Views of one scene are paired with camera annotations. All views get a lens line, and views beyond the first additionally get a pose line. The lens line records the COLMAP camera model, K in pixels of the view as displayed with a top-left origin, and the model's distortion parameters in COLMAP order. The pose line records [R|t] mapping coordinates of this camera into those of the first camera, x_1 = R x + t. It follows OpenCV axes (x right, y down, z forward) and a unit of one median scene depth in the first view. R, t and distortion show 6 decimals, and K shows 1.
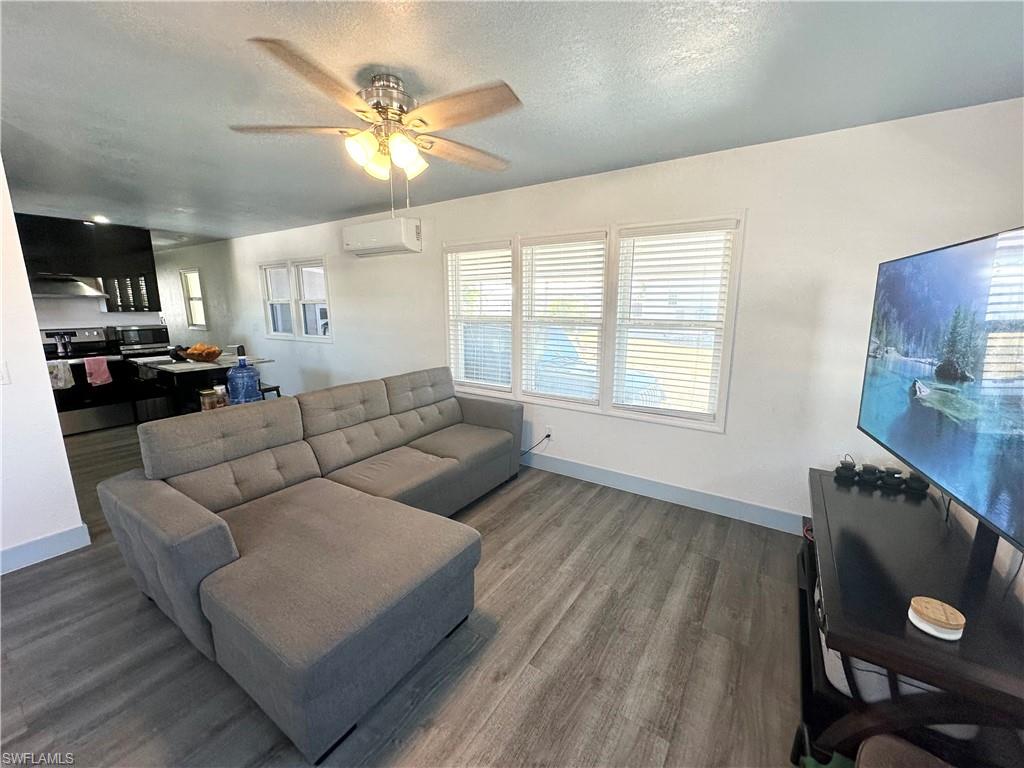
lens RADIAL K [[409.3, 0, 512.0], [0, 409.3, 384.0], [0, 0, 1]] dist [-0.002090, -0.000244]
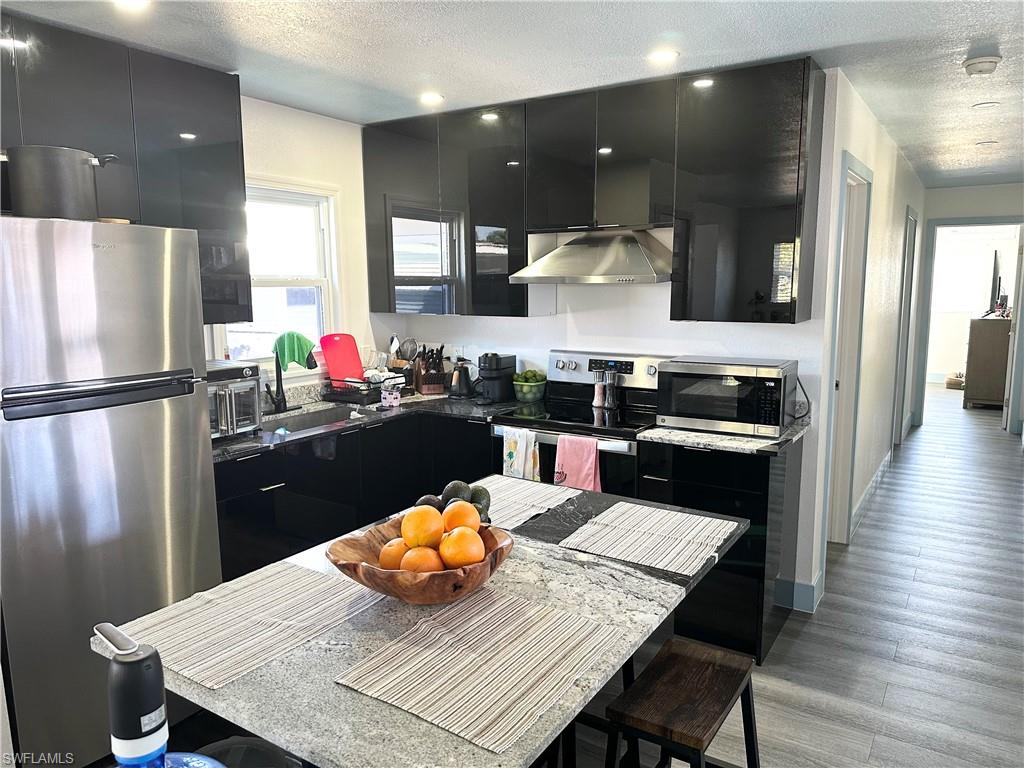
lens RADIAL K [[716.9, 0, 512.0], [0, 716.9, 384.0], [0, 0, 1]] dist [0.080364, -0.098674]
pose [[0.015861, 0.139509, -0.990094, -0.602721], [-0.184754, 0.973576, 0.134222, -0.310058], [0.982657, 0.180795, 0.041217, 1.462629]]
